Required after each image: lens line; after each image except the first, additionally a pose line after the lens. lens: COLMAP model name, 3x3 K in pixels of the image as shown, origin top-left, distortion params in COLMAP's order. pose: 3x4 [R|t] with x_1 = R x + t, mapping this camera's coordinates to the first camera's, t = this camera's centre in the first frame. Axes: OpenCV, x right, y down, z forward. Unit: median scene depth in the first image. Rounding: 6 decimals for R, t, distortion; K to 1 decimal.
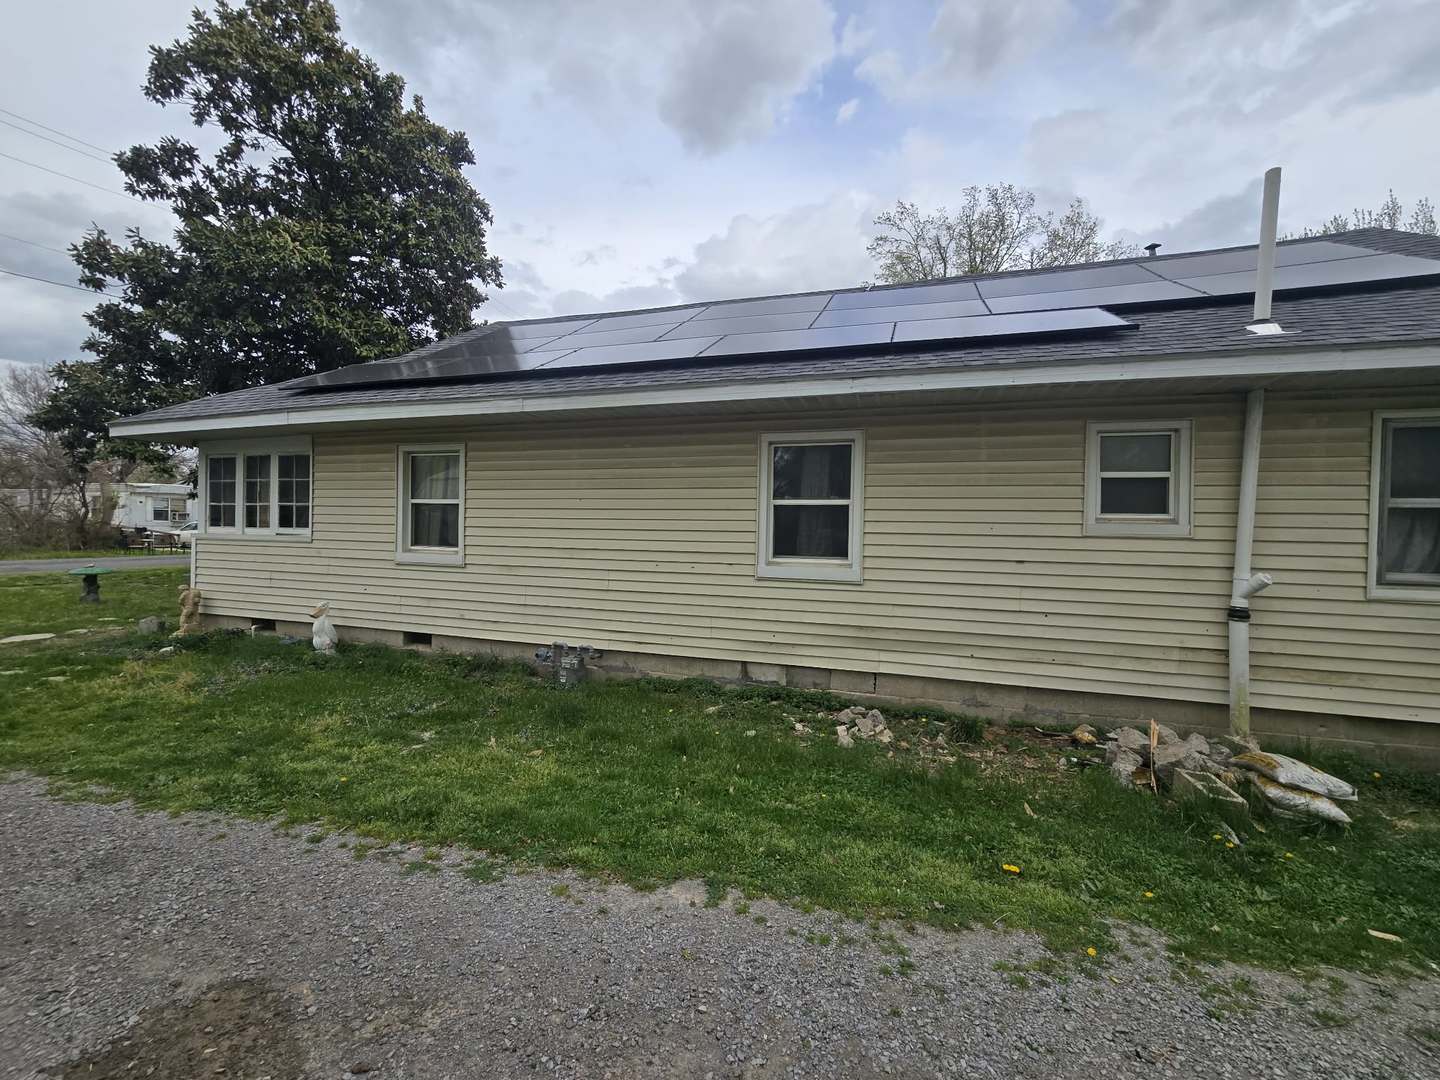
lens RADIAL K [[593.8, 0, 726.9], [0, 593.8, 543.3], [0, 0, 1]] dist [-0.001484, 0.000007]
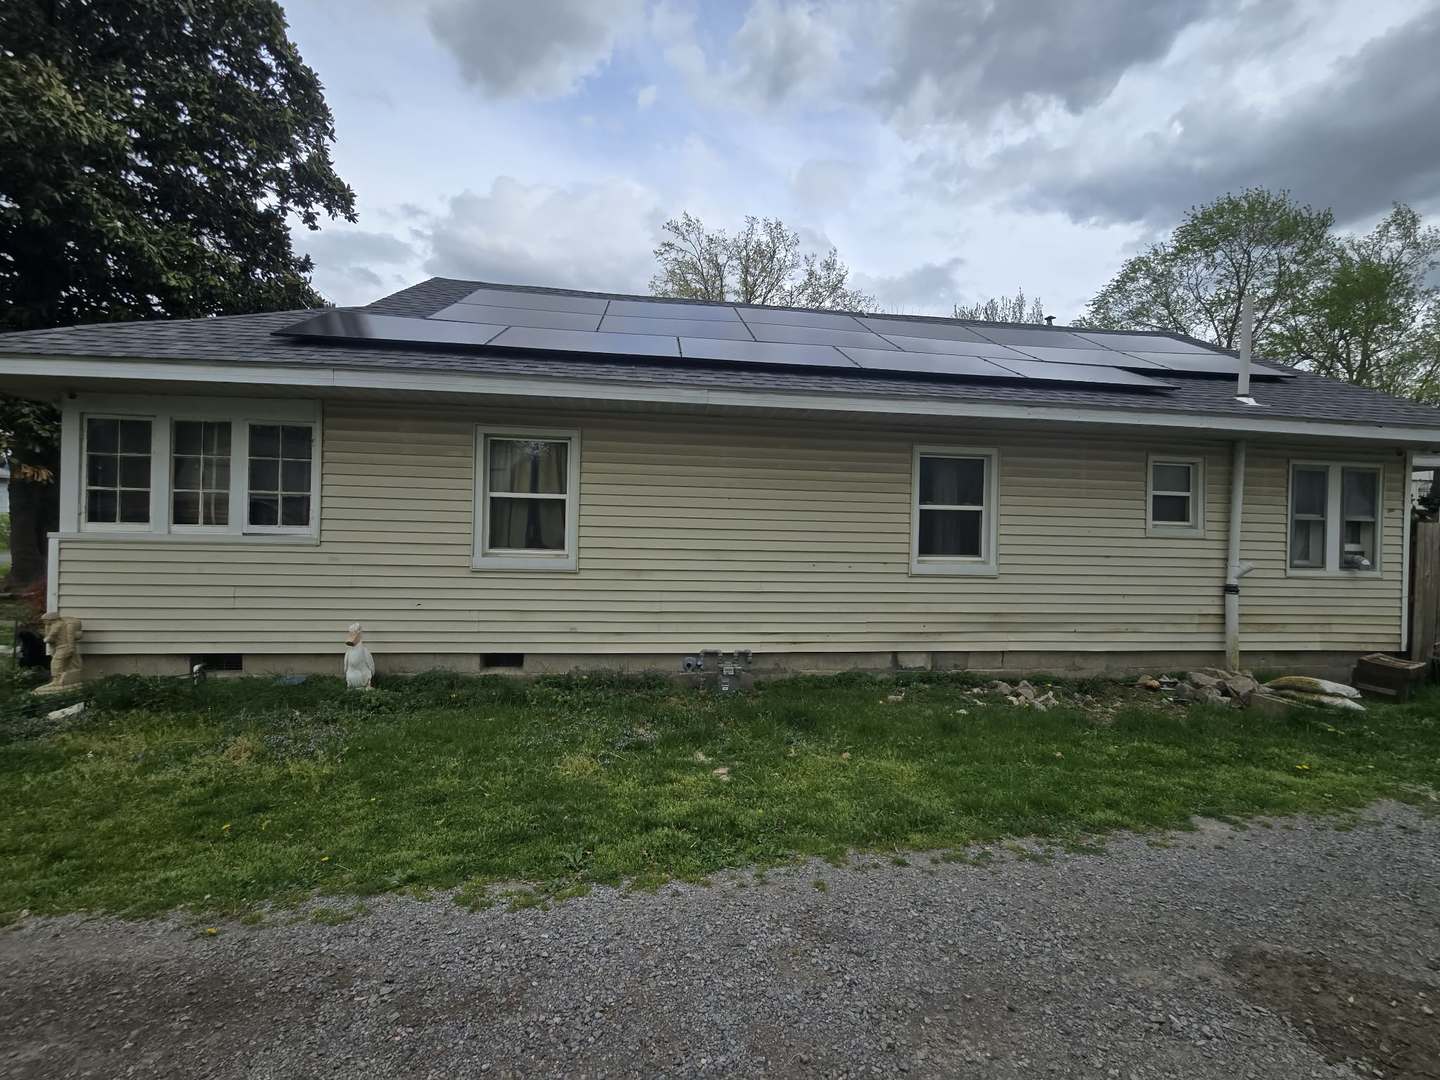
lens RADIAL K [[595.4, 0, 728.1], [0, 595.4, 541.6], [0, 0, 1]] dist [0.002123, -0.000032]
pose [[0.904830, -0.004924, 0.425745, -0.732227], [0.003881, 0.999987, 0.003317, -0.008764], [-0.425756, -0.001349, 0.904837, 0.141884]]
